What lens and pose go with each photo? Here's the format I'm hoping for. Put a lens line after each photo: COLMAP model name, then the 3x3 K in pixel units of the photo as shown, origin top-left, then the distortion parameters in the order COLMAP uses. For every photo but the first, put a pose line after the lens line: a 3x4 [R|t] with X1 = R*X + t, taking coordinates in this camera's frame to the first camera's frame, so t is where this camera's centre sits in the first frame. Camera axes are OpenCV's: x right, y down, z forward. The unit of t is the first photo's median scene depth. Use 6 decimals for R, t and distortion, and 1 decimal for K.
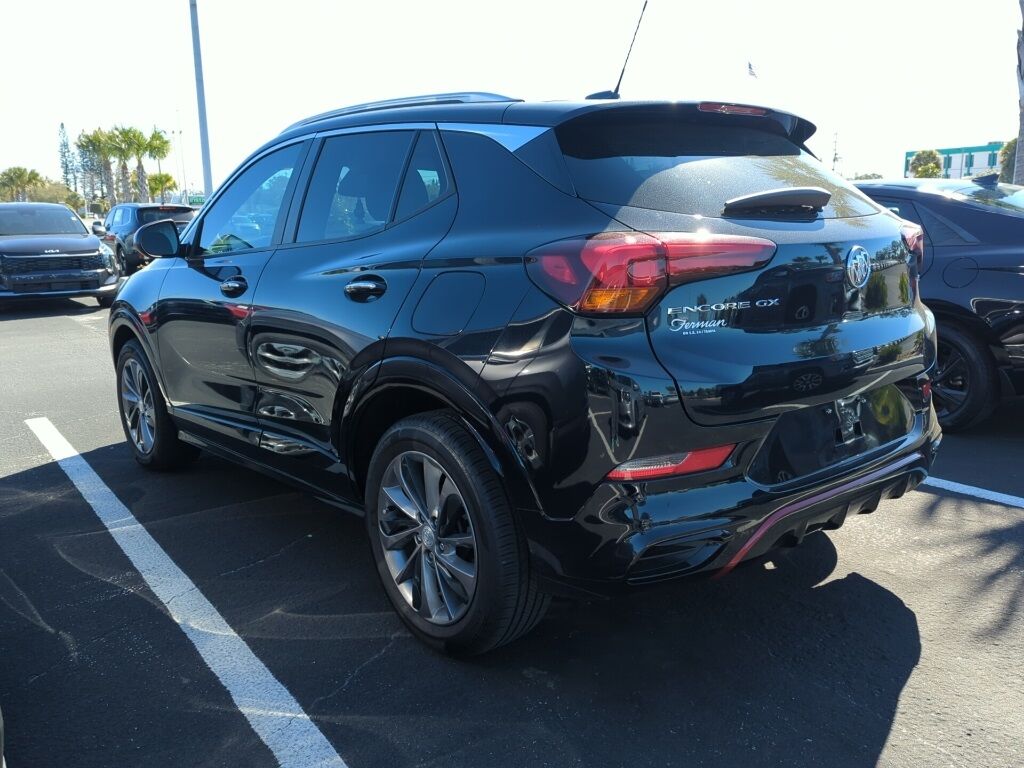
lens RADIAL K [[836.3, 0, 512.0], [0, 836.3, 384.0], [0, 0, 1]] dist [0.047631, -0.010573]
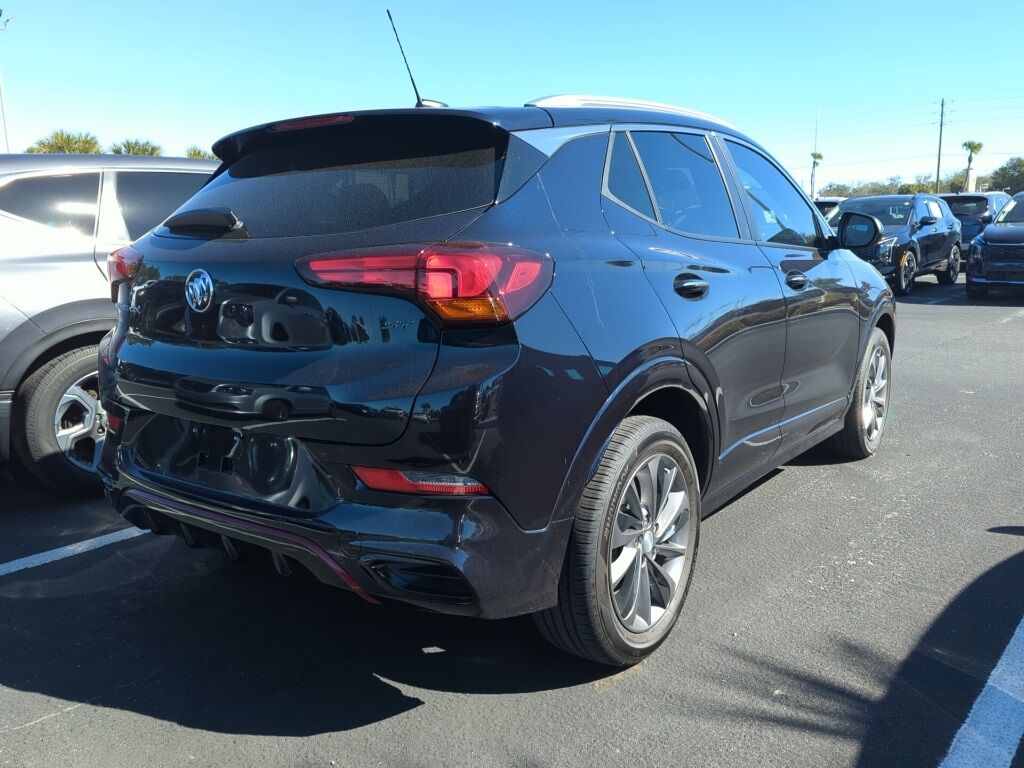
lens RADIAL K [[836.3, 0, 512.0], [0, 836.3, 384.0], [0, 0, 1]] dist [0.047631, -0.010573]
pose [[0.258225, 0.203003, -0.944515, 1.217507], [-0.182031, 0.970386, 0.158797, -0.214948], [0.948780, 0.130926, 0.287531, 0.918129]]
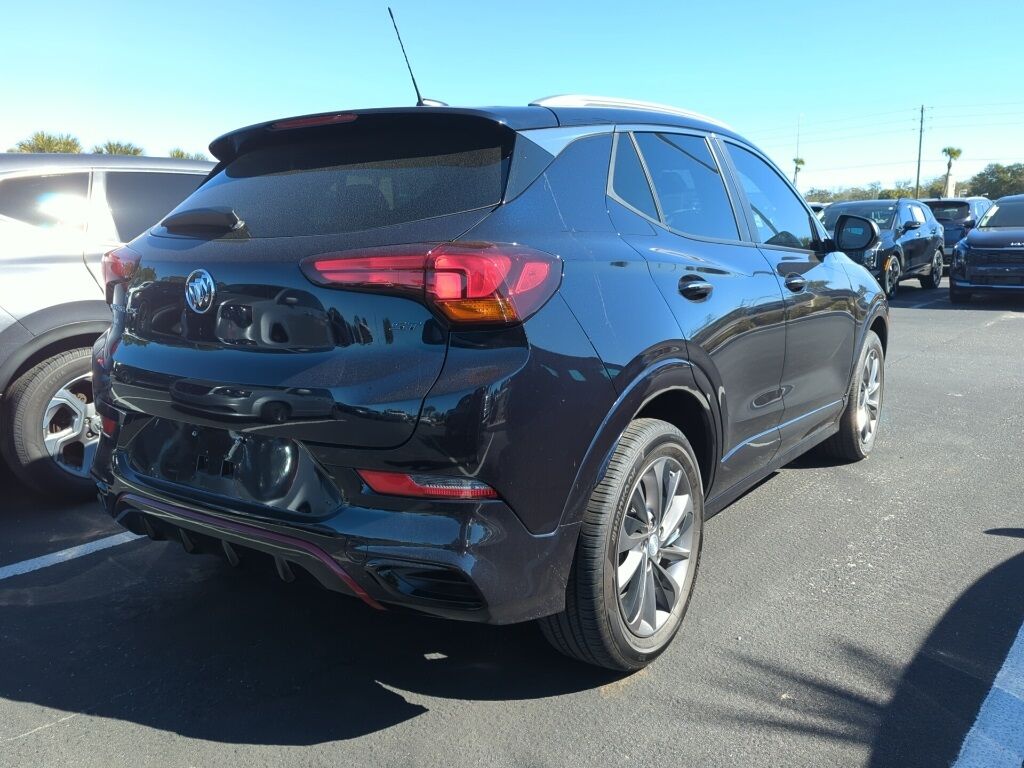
lens RADIAL K [[836.3, 0, 512.0], [0, 836.3, 384.0], [0, 0, 1]] dist [0.047631, -0.010573]
pose [[0.275920, 0.198765, -0.940405, 1.202757], [-0.184329, 0.971167, 0.151184, -0.208075], [0.943340, 0.131629, 0.304602, 0.901177]]
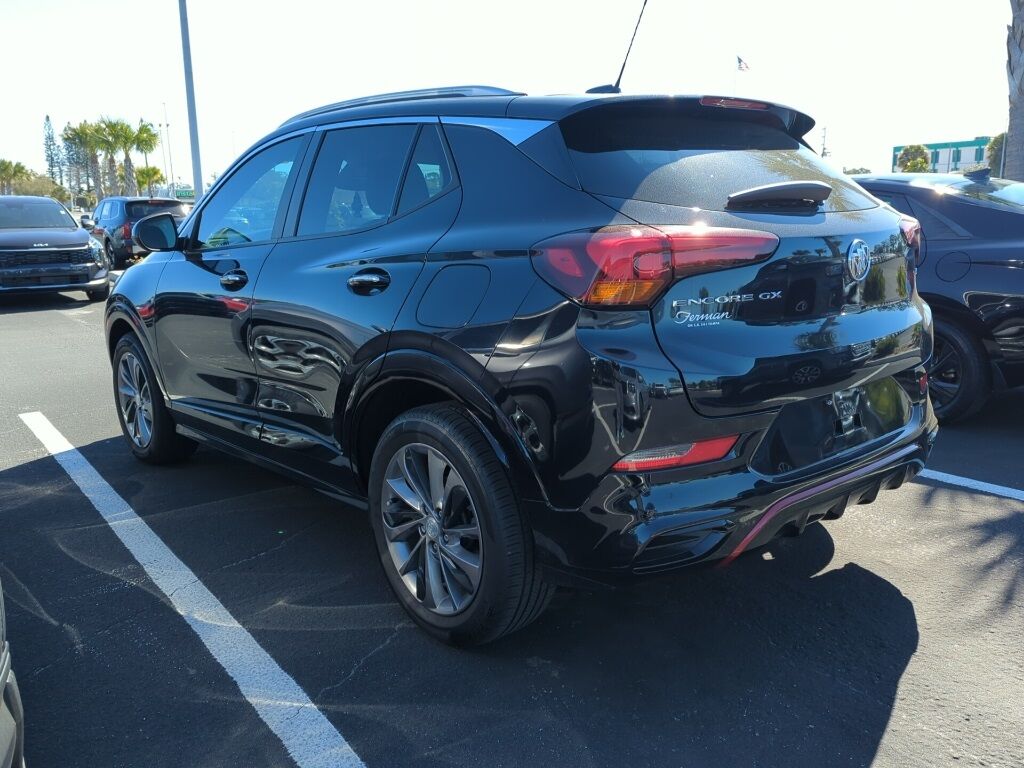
lens RADIAL K [[836.3, 0, 512.0], [0, 836.3, 384.0], [0, 0, 1]] dist [0.047631, -0.010573]
pose [[0.999932, -0.001288, 0.011615, -0.014628], [0.001212, 0.999977, 0.006608, 0.002215], [-0.011623, -0.006593, 0.999911, -0.006496]]
